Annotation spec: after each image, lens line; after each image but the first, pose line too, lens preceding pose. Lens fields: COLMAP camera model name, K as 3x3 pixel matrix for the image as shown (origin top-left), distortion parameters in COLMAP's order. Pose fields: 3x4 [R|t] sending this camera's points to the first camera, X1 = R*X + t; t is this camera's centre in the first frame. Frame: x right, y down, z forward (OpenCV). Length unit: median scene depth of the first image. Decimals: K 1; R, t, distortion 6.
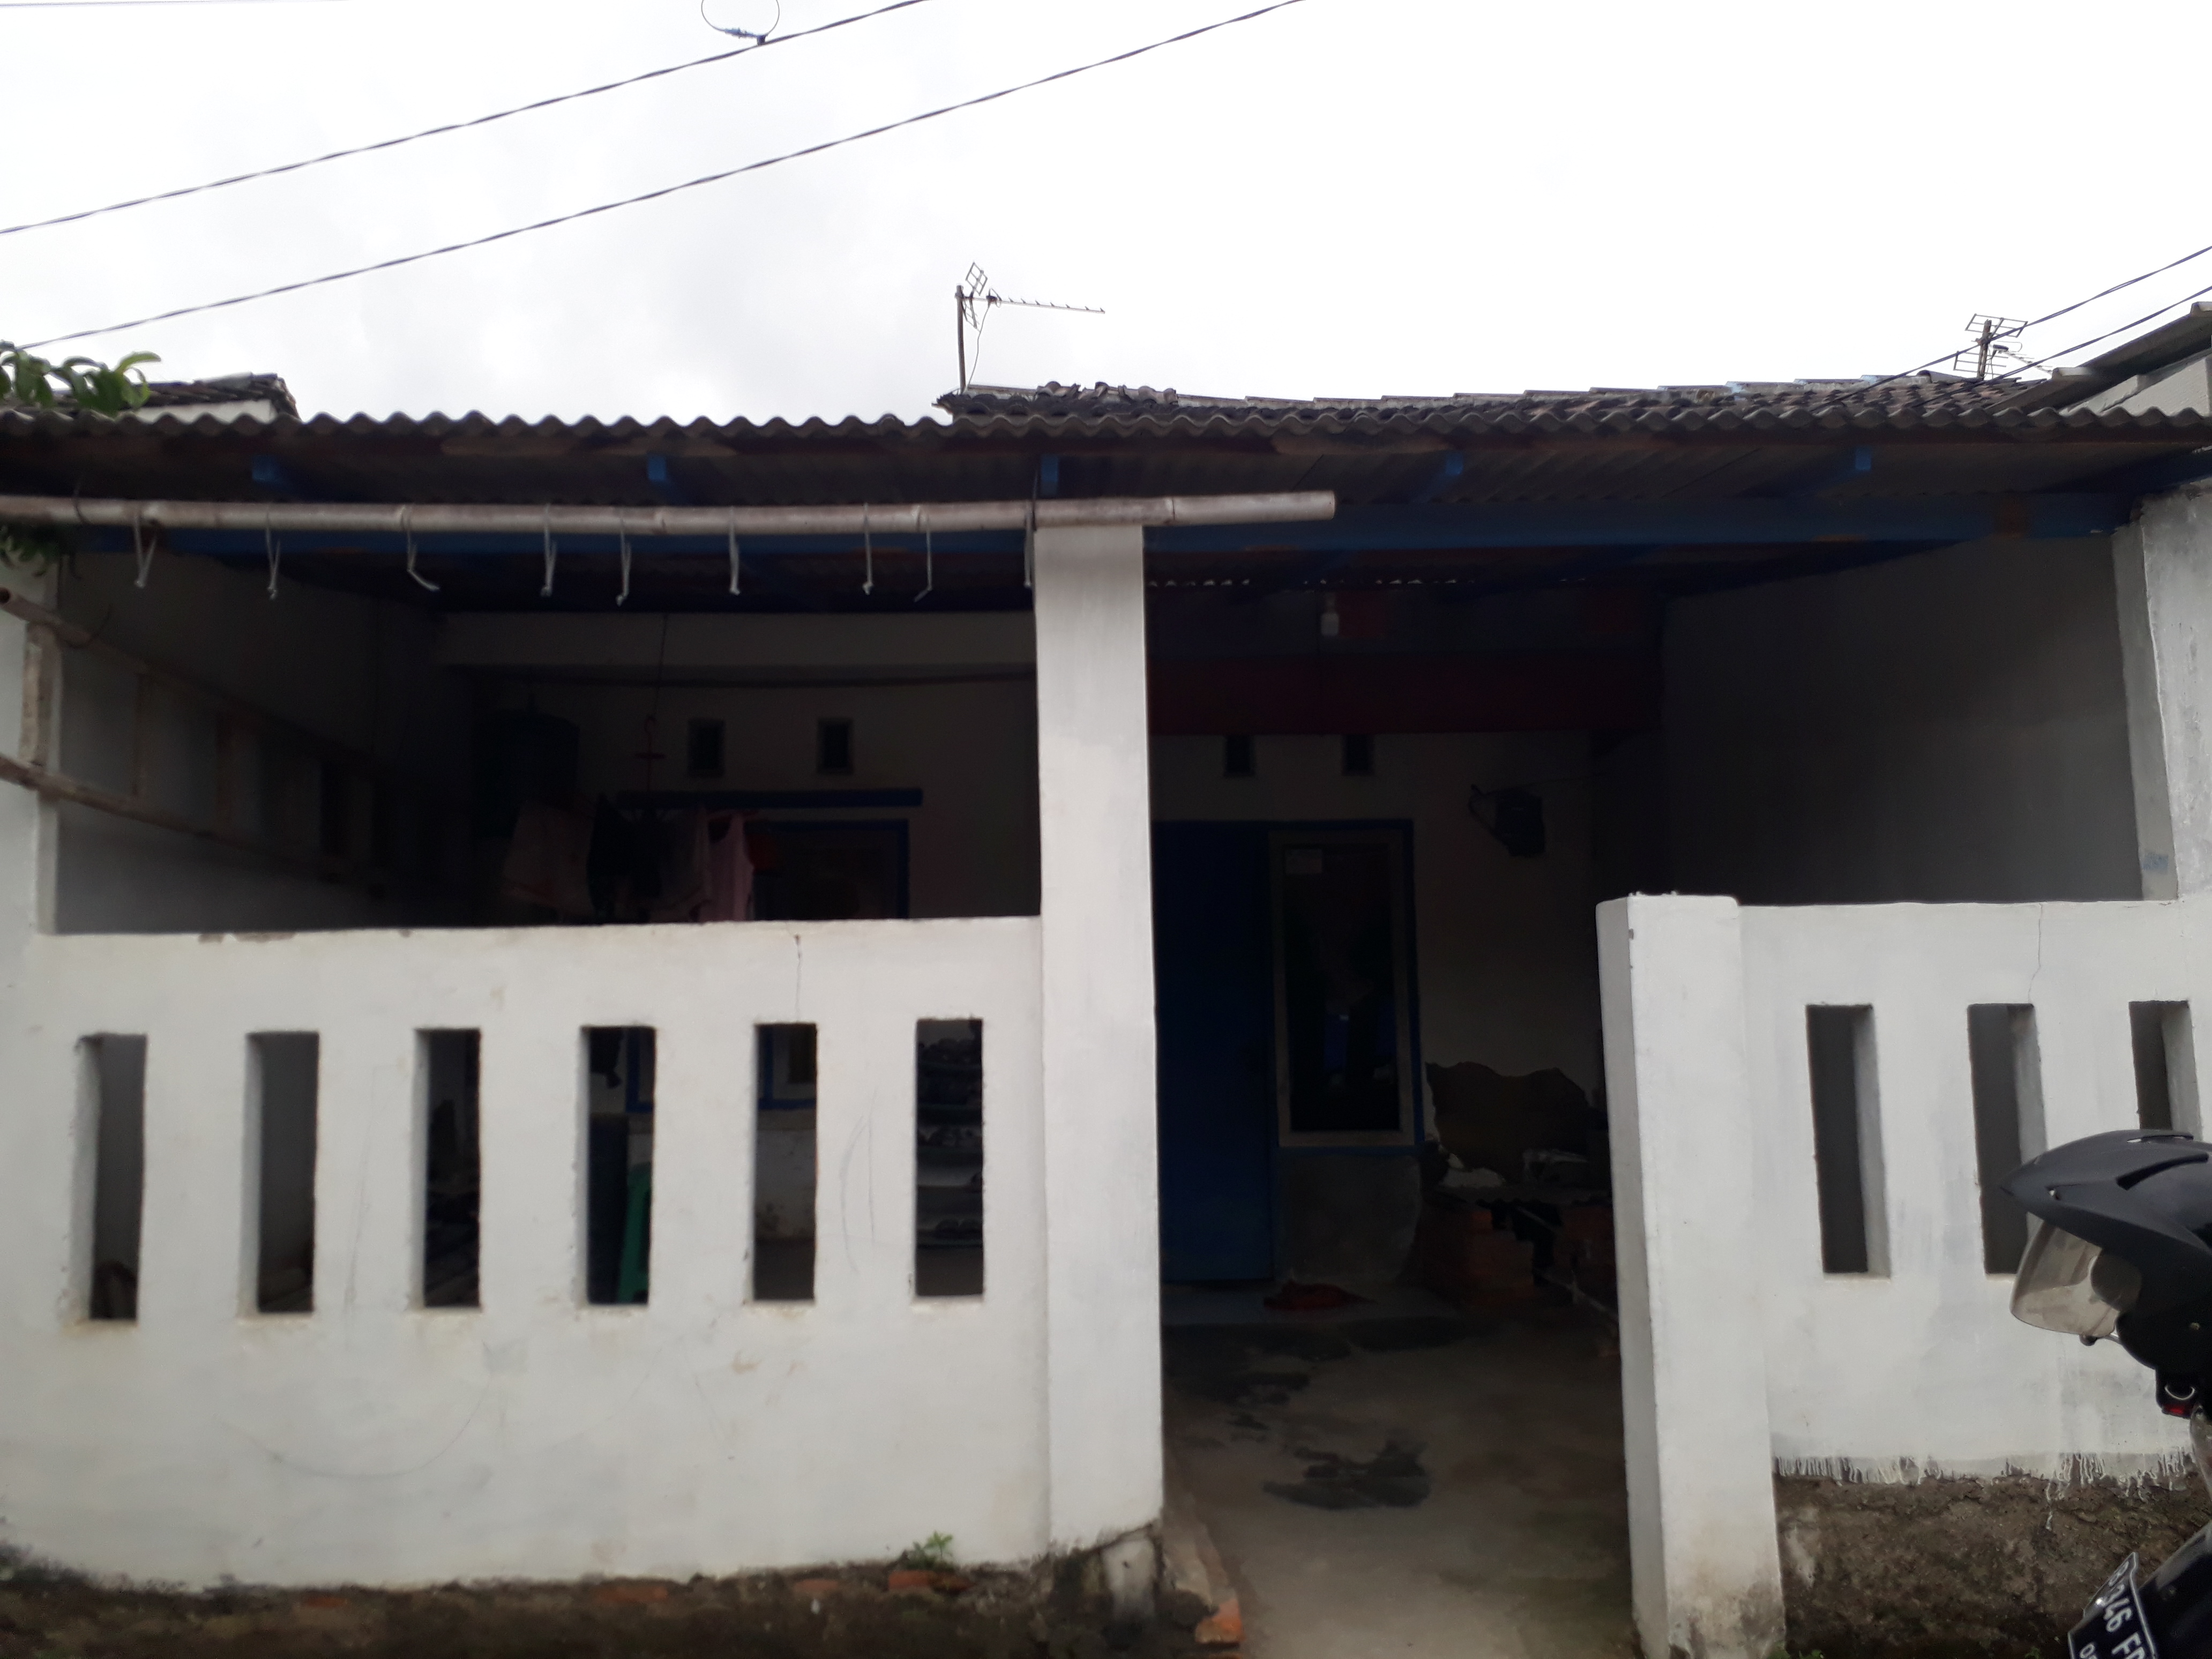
lens RADIAL K [[1764.6, 0, 1102.3], [0, 1764.6, 739.2], [0, 0, 1]] dist [0.060384, -0.046288]
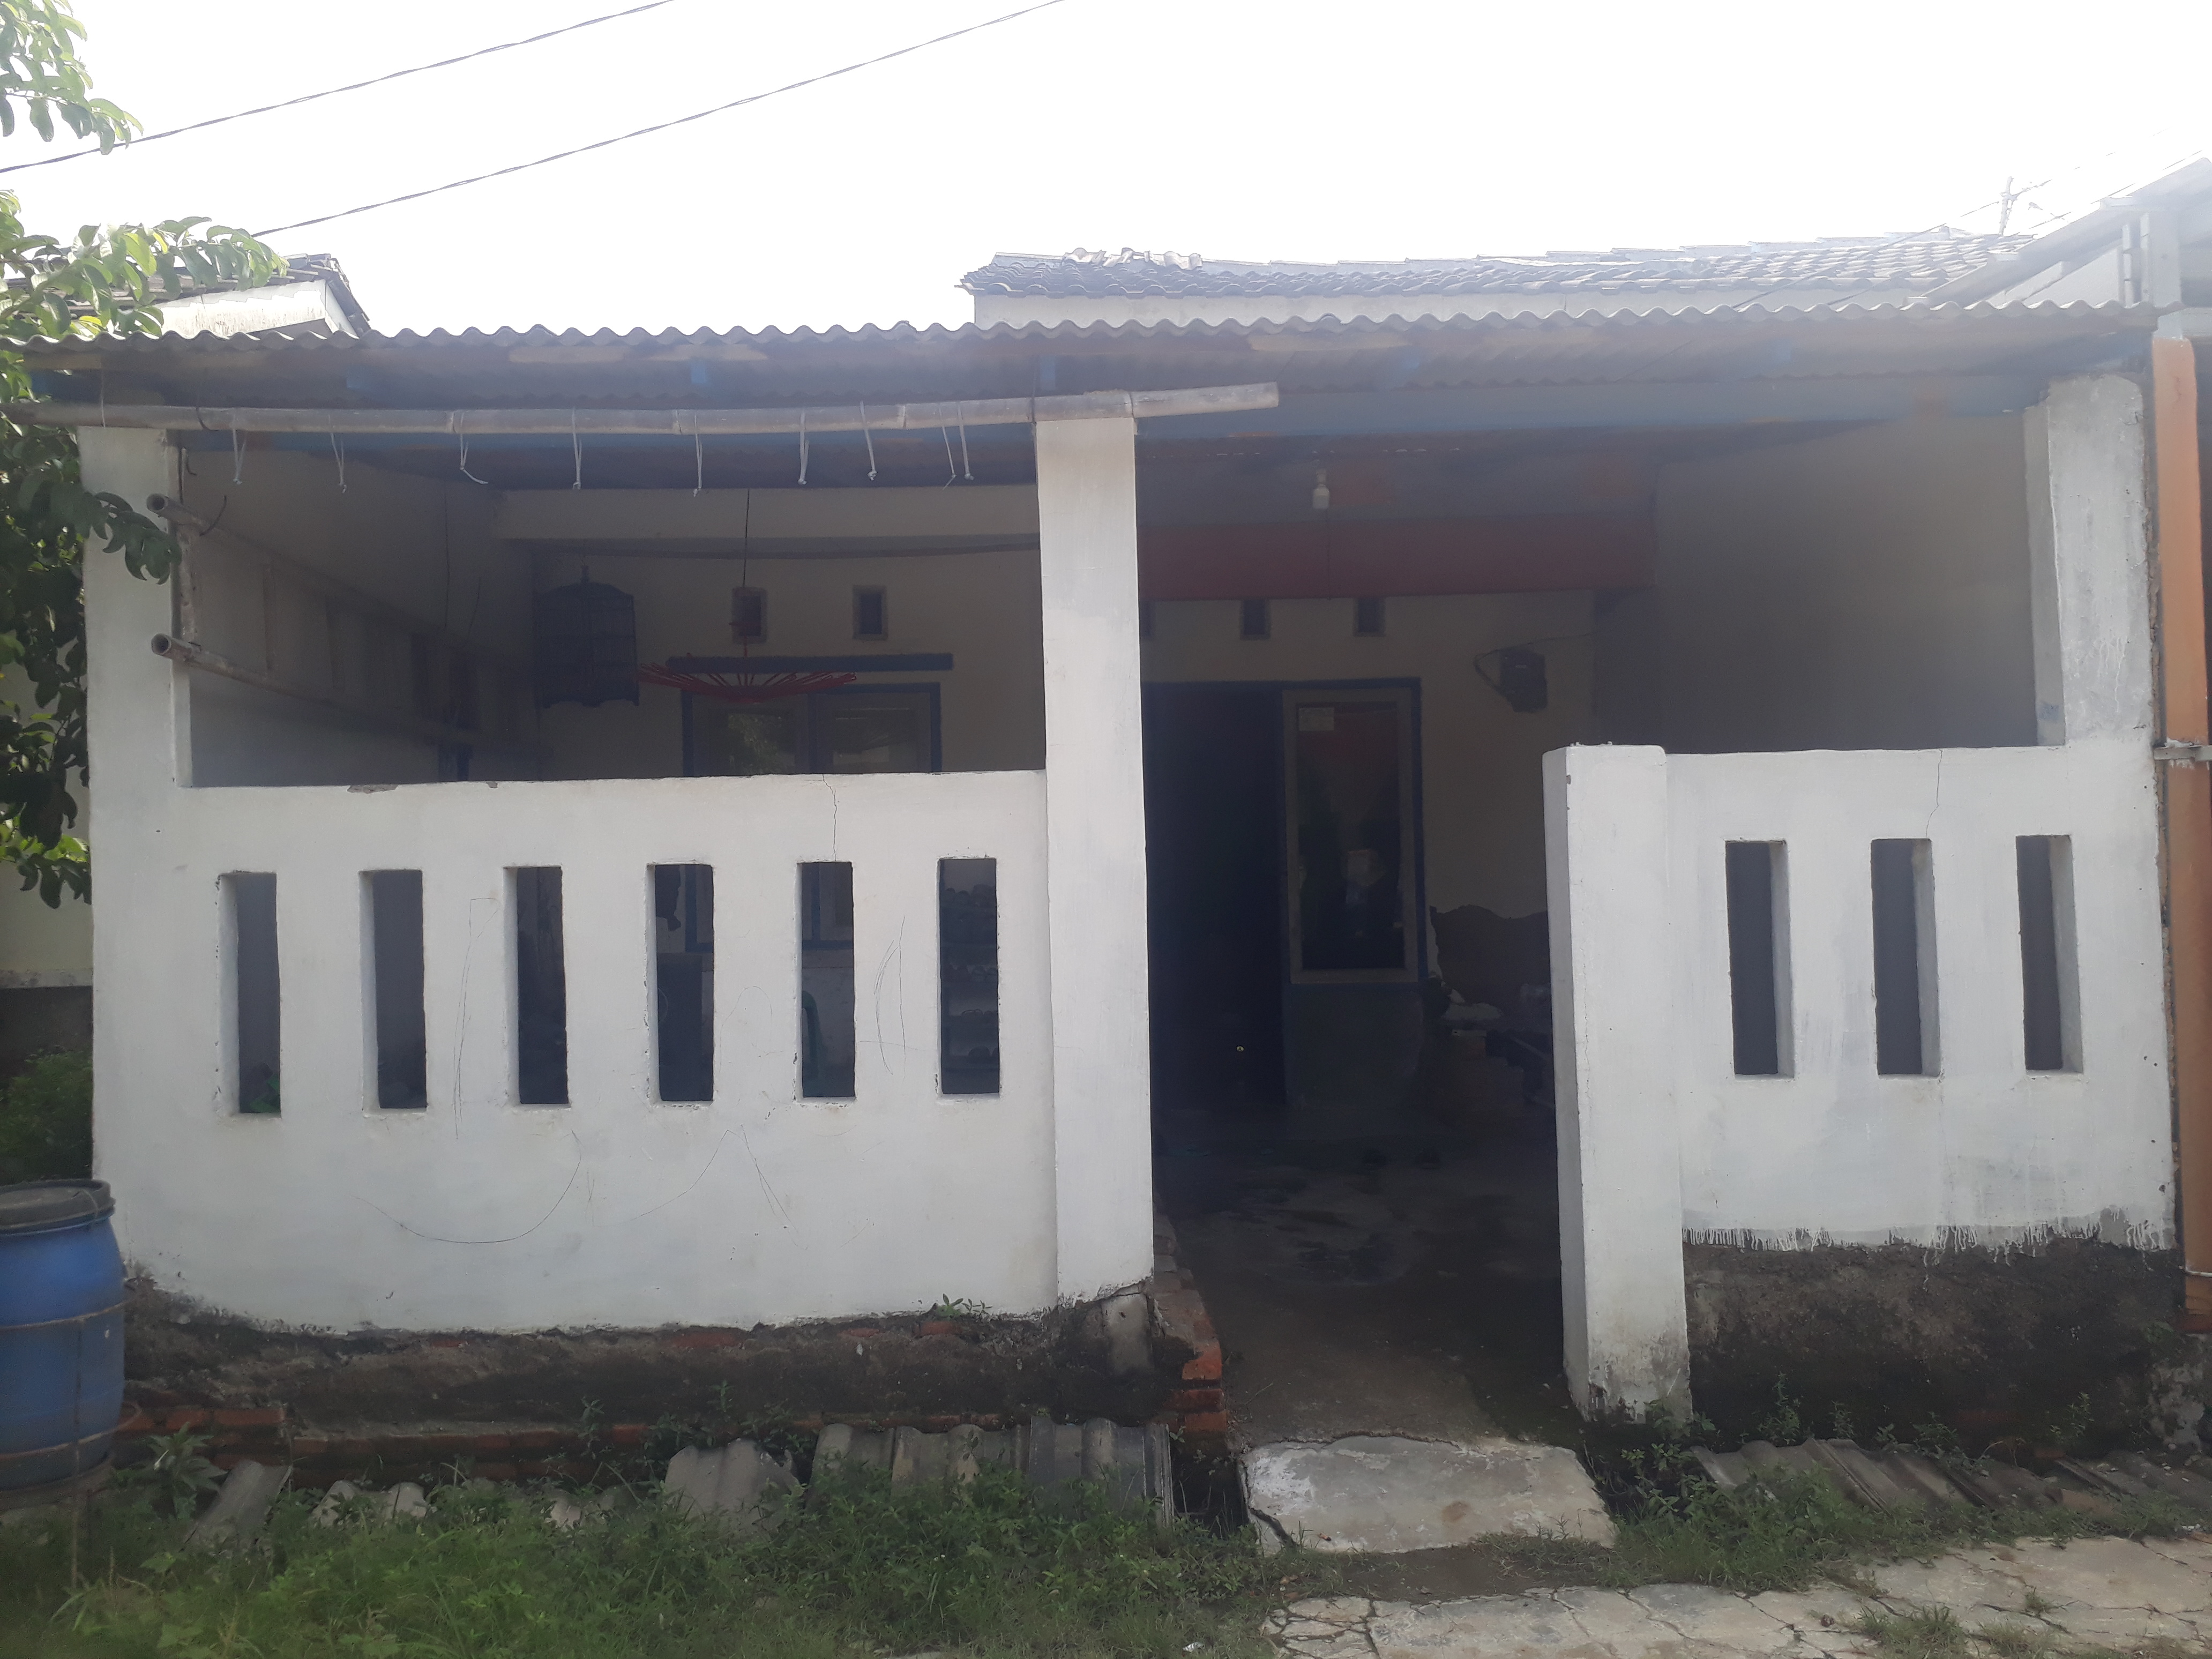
lens RADIAL K [[1764.6, 0, 1102.3], [0, 1764.6, 739.2], [0, 0, 1]] dist [0.060384, -0.046288]
pose [[0.999667, -0.006423, -0.025000, 0.030018], [0.008392, 0.996802, 0.079469, -0.008032], [0.024409, -0.079653, 0.996524, -0.128814]]
